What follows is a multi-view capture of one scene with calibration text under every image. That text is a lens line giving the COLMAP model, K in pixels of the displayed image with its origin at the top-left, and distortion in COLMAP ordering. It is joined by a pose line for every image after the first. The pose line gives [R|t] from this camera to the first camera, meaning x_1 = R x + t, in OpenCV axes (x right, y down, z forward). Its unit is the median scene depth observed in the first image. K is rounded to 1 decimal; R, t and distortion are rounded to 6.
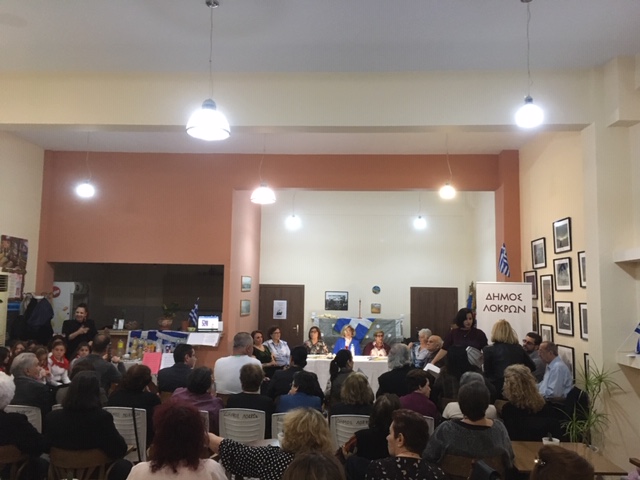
lens RADIAL K [[539.7, 0, 321.8], [0, 539.7, 240.3], [0, 0, 1]] dist [0.067786, -0.076337]
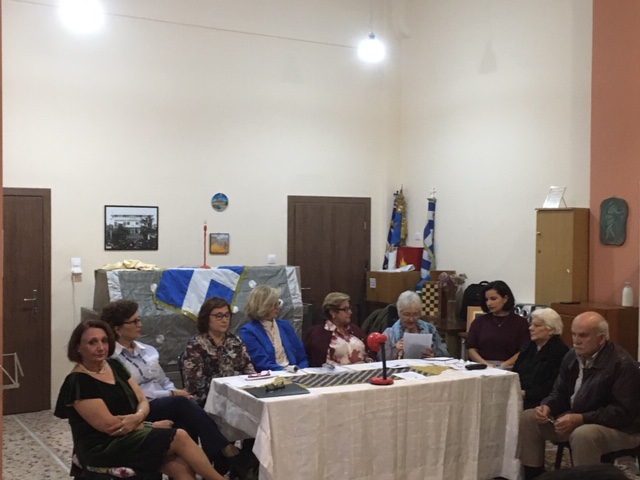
lens RADIAL K [[828.5, 0, 320.7], [0, 828.5, 237.9], [0, 0, 1]] dist [0.046350, 0.000000]
pose [[0.828340, -0.022453, 0.559776, -0.237656], [-0.046333, 0.993028, 0.108394, 0.049538], [-0.558307, -0.115723, 0.821524, 0.446512]]
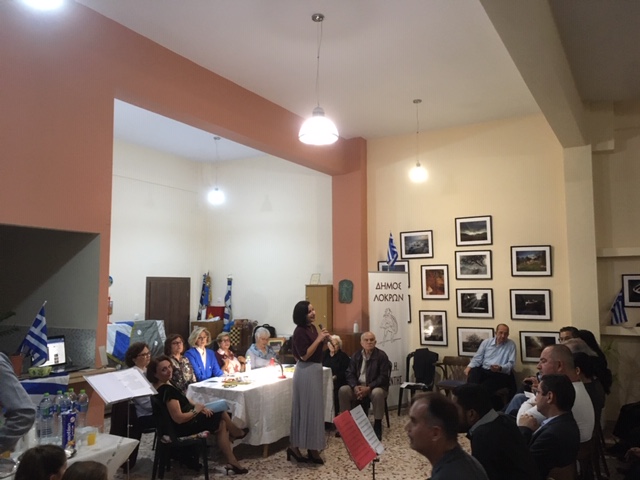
lens RADIAL K [[539.7, 0, 319.1], [0, 539.7, 240.9], [0, 0, 1]] dist [0.067786, -0.076337]
pose [[0.451508, 0.057715, 0.890399, -0.457023], [-0.074920, 0.996834, -0.026624, 0.043083], [-0.889116, -0.054688, 0.454402, 0.498782]]
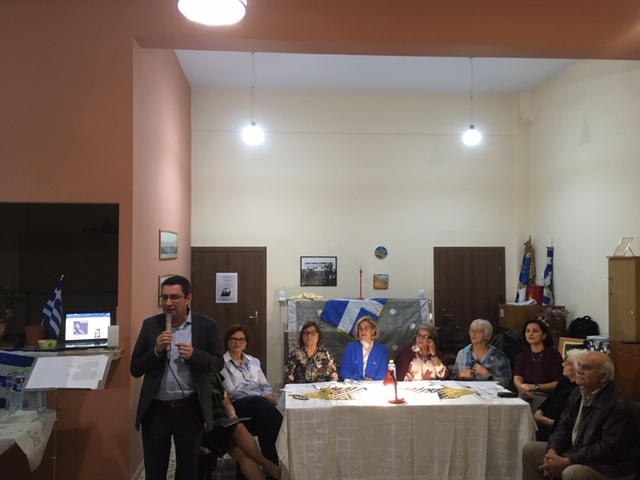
lens RADIAL K [[539.7, 0, 320.7], [0, 539.7, 240.5], [0, 0, 1]] dist [0.067786, -0.076337]
pose [[0.990674, -0.015783, 0.135335, -0.061507], [0.007088, 0.997893, 0.064493, 0.041043], [-0.136068, -0.062932, 0.988699, 0.435450]]
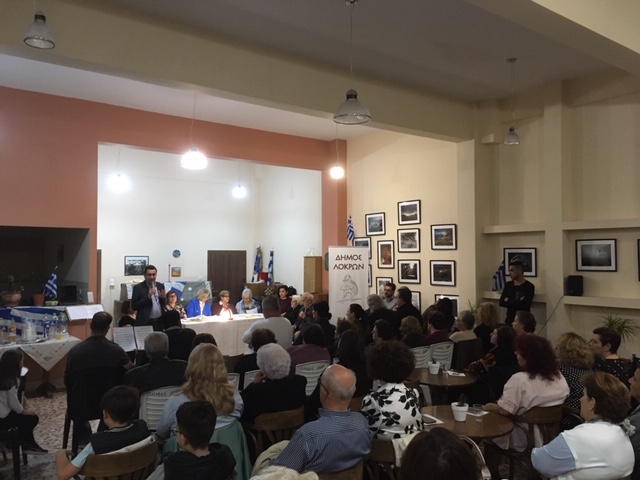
lens RADIAL K [[539.7, 0, 321.7], [0, 539.7, 240.7], [0, 0, 1]] dist [0.067786, -0.076337]
pose [[0.755676, -0.000026, 0.654945, -0.404493], [-0.047618, 0.997351, 0.054981, -0.001149], [-0.653212, -0.072735, 0.753674, 0.068074]]
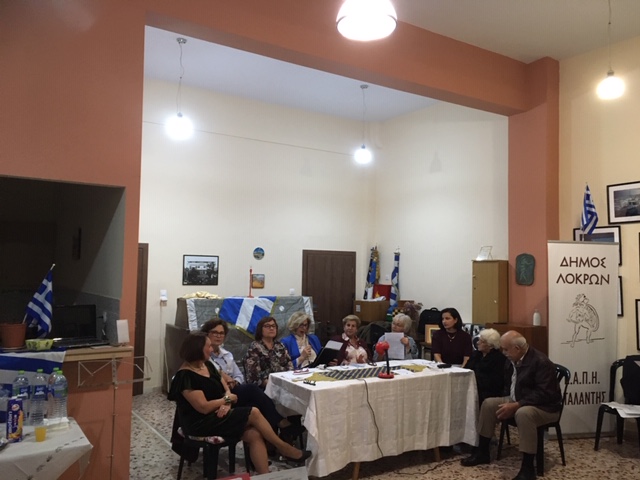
lens RADIAL K [[539.7, 0, 321.4], [0, 539.7, 239.2], [0, 0, 1]] dist [0.067786, -0.076337]
pose [[0.804121, 0.028147, 0.593799, -0.262301], [-0.060393, 0.997578, 0.034498, 0.052971], [-0.591390, -0.063602, 0.803874, 0.476880]]
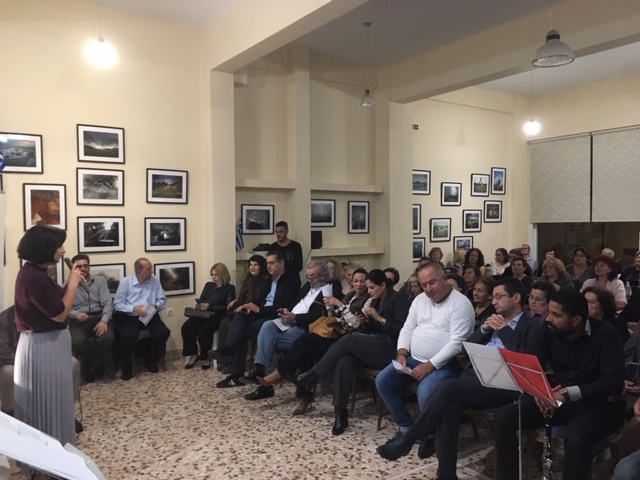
lens RADIAL K [[539.7, 0, 321.9], [0, 539.7, 240.9], [0, 0, 1]] dist [0.067786, -0.076337]
pose [[-0.619331, -0.039709, 0.784125, -0.321794], [-0.082540, 0.996479, -0.014730, 0.086878], [-0.780779, -0.073844, -0.620428, 0.816119]]
